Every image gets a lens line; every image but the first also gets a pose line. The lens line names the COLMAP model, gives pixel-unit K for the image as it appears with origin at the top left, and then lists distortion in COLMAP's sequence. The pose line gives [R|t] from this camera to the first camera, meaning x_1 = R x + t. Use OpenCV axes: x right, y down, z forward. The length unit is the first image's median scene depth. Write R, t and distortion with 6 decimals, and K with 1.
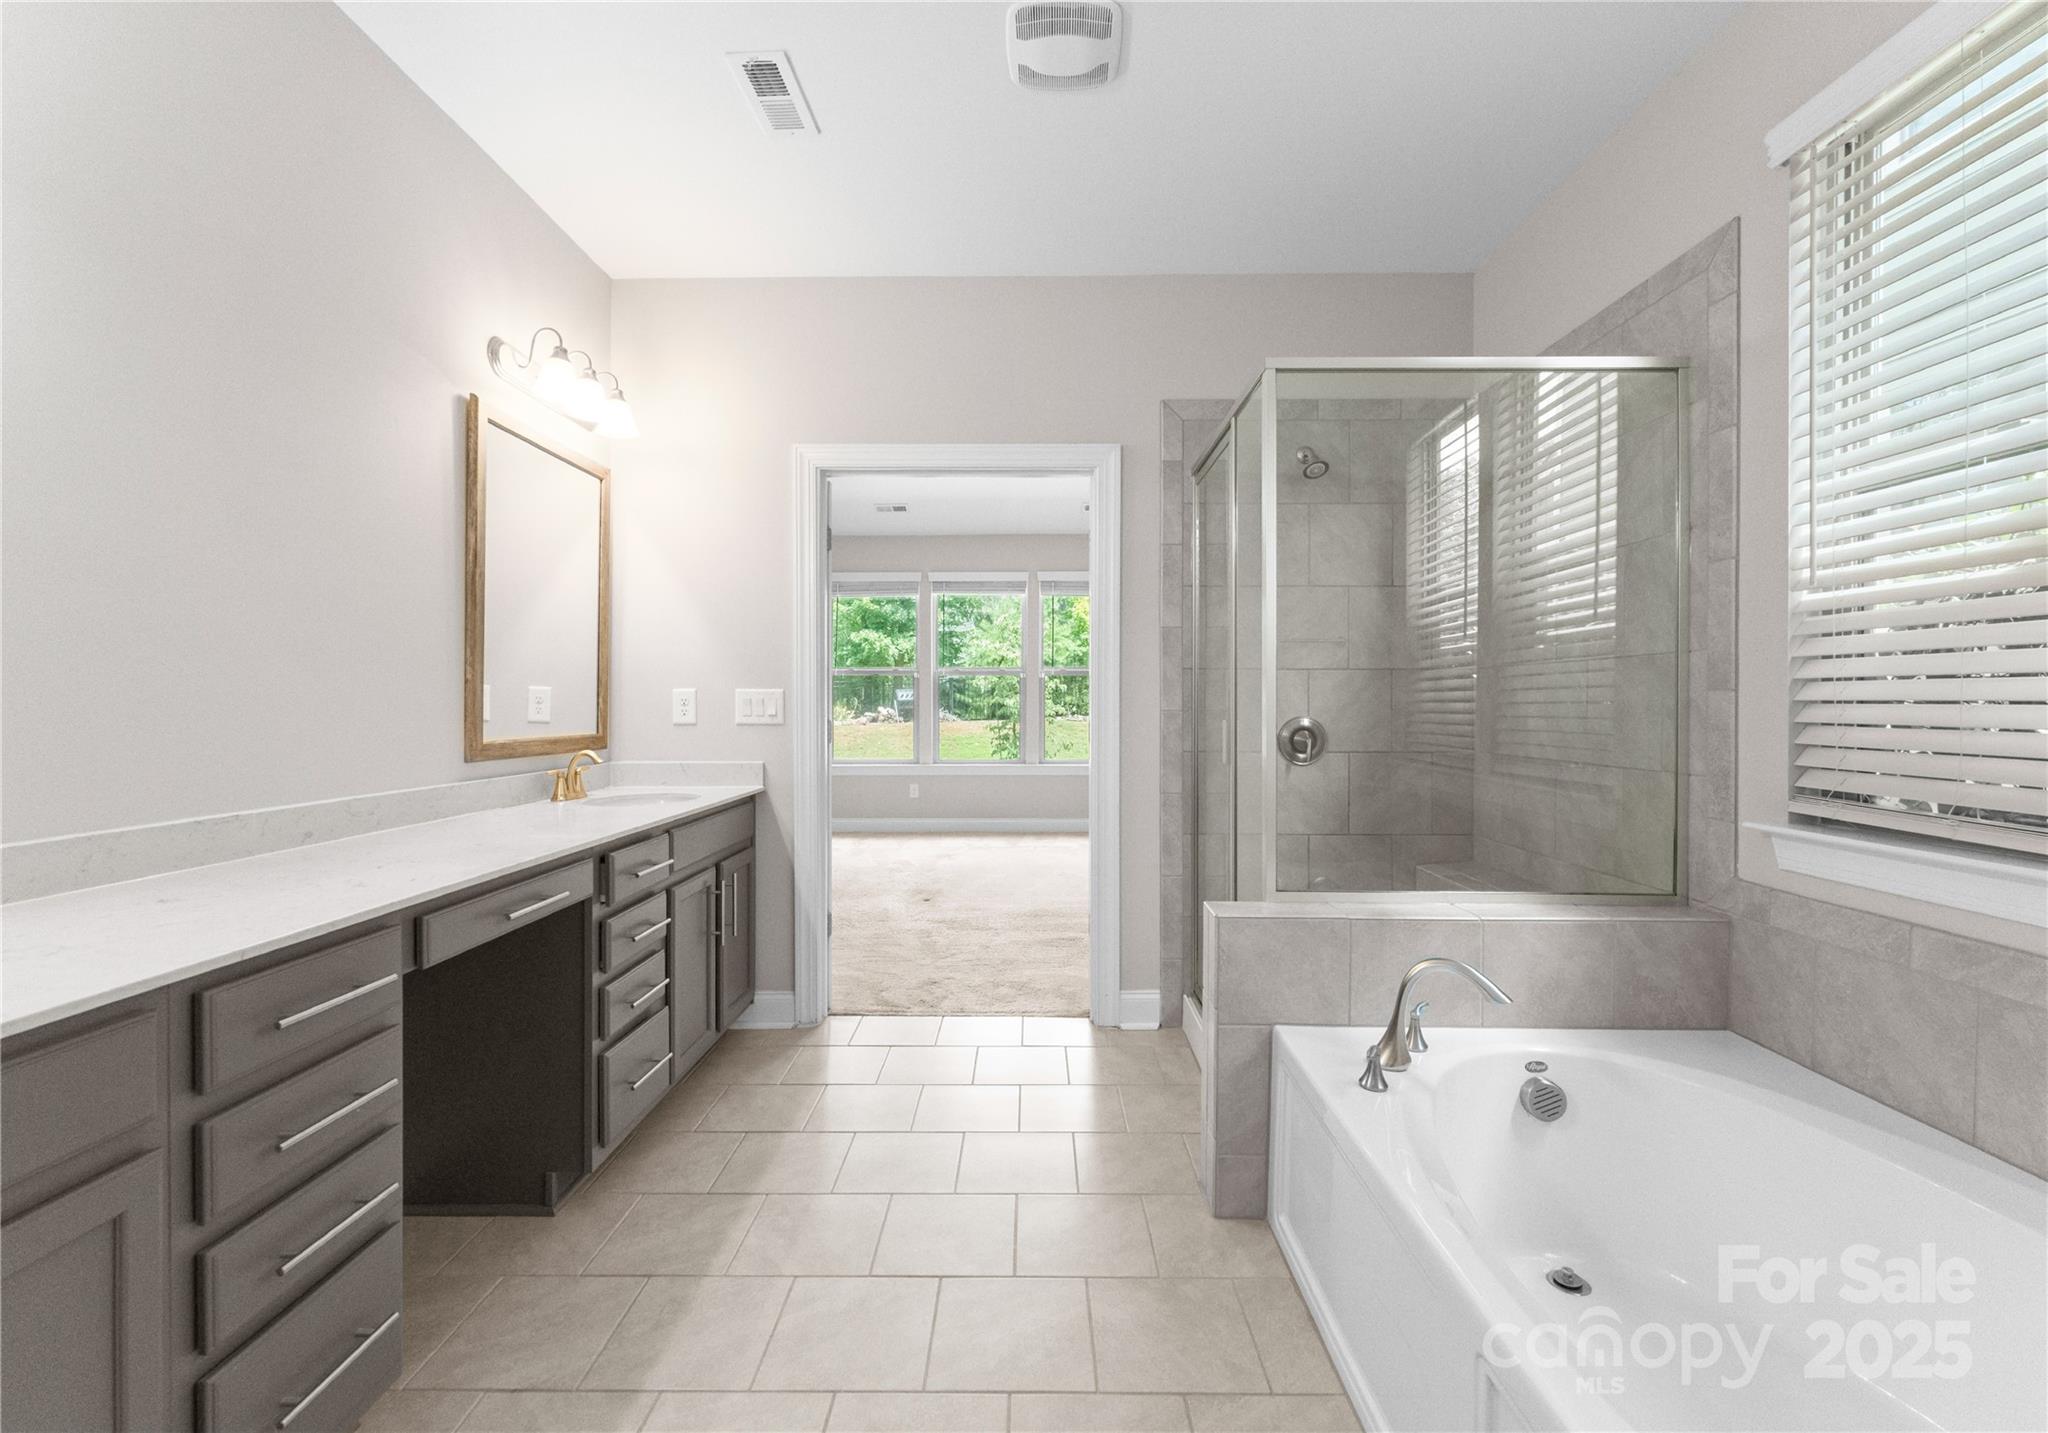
lens RADIAL K [[873.7, 0, 1024.0], [0, 873.7, 716.5], [0, 0, 1]] dist [0.000254, 0.000016]
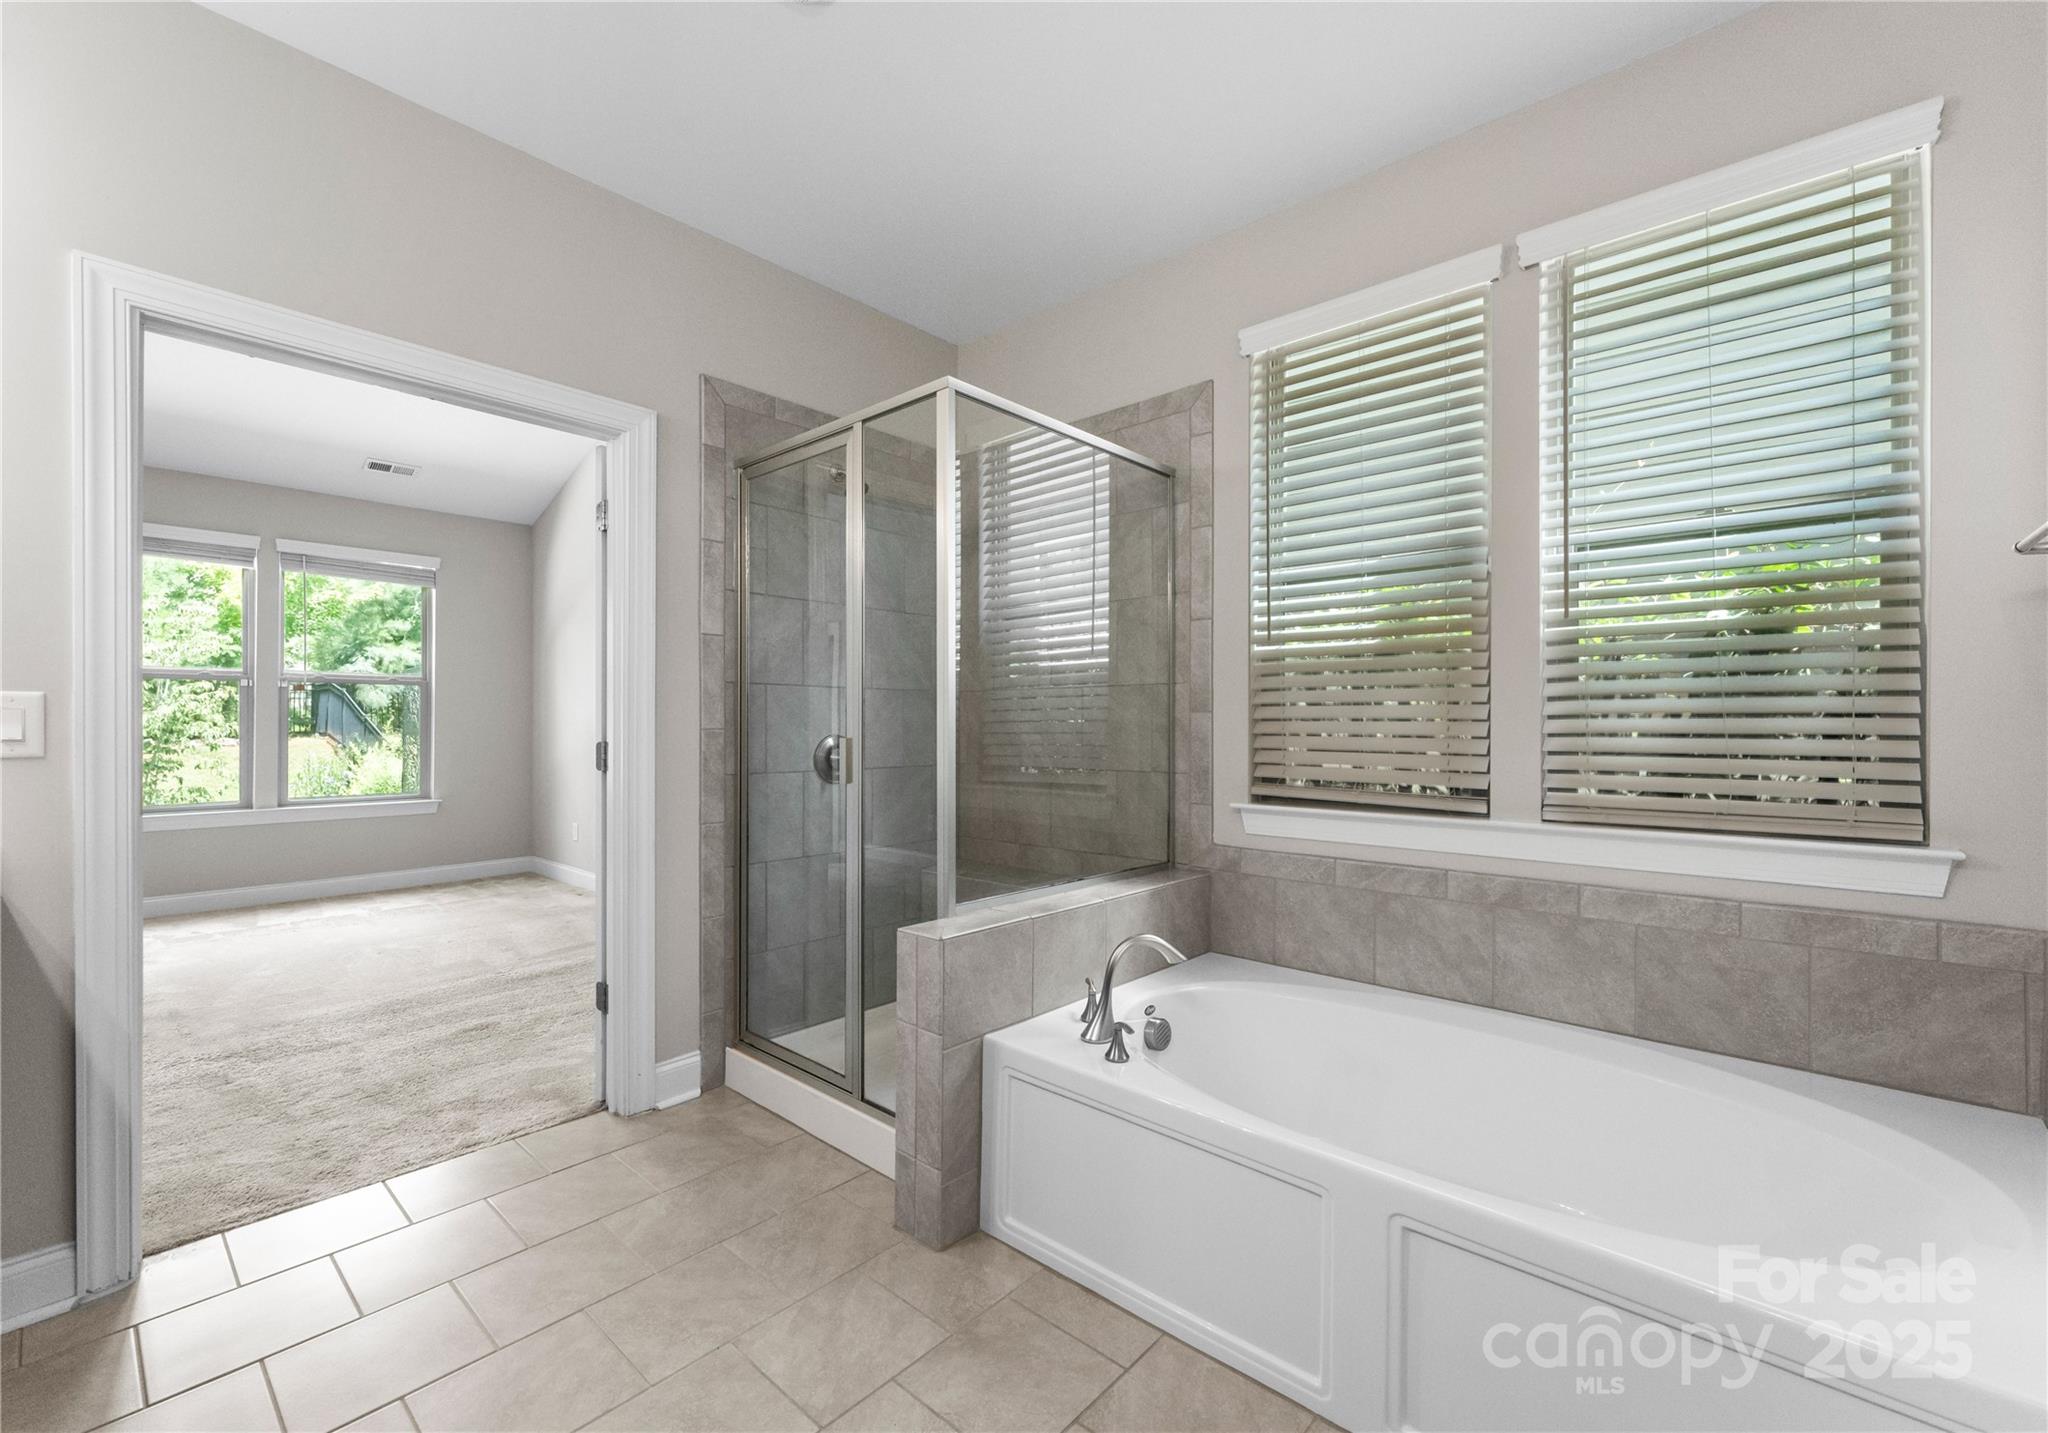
lens RADIAL K [[866.2, 0, 1021.6], [0, 866.2, 728.3], [0, 0, 1]] dist [0.000545, 0.000474]
pose [[0.662488, -0.004171, 0.749061, -0.374482], [0.011151, 0.999929, -0.004293, 0.000012], [-0.748990, 0.011197, 0.662487, 0.250463]]
